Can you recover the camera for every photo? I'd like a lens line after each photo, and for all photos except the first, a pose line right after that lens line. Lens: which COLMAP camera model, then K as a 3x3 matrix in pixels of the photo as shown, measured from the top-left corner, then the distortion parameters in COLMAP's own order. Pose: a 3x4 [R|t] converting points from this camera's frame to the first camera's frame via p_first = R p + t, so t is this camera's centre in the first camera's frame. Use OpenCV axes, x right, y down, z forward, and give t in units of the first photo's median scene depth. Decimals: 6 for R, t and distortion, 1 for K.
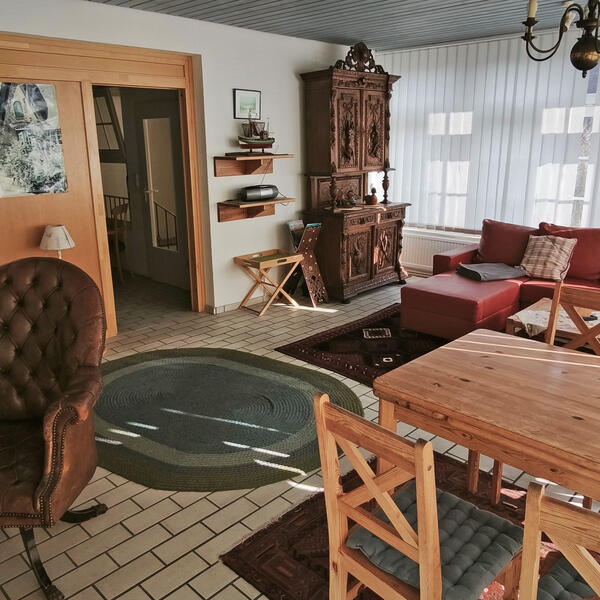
lens RADIAL K [[557.3, 0, 301.0], [0, 557.3, 290.6], [0, 0, 1]] dist [-0.009700, -0.004152]
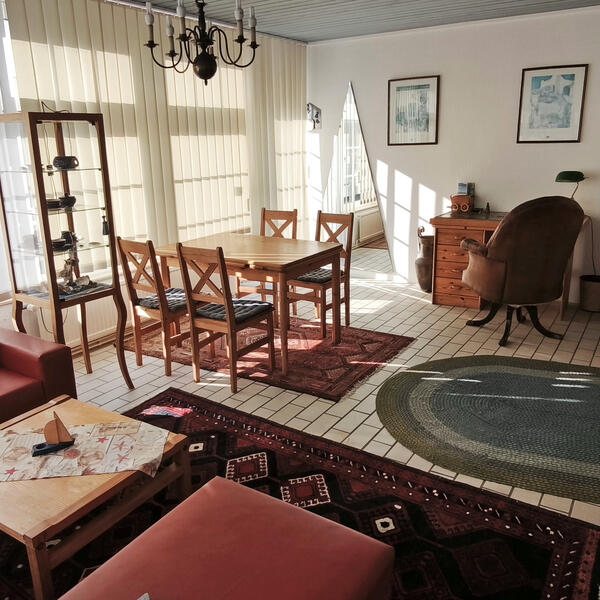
lens RADIAL K [[557.3, 0, 301.0], [0, 557.3, 290.6], [0, 0, 1]] dist [-0.009700, -0.004152]
pose [[-0.982697, 0.069712, -0.171603, 0.381116], [-0.021858, 0.876348, 0.481183, -0.409252], [0.183928, 0.476608, -0.859660, 1.633330]]
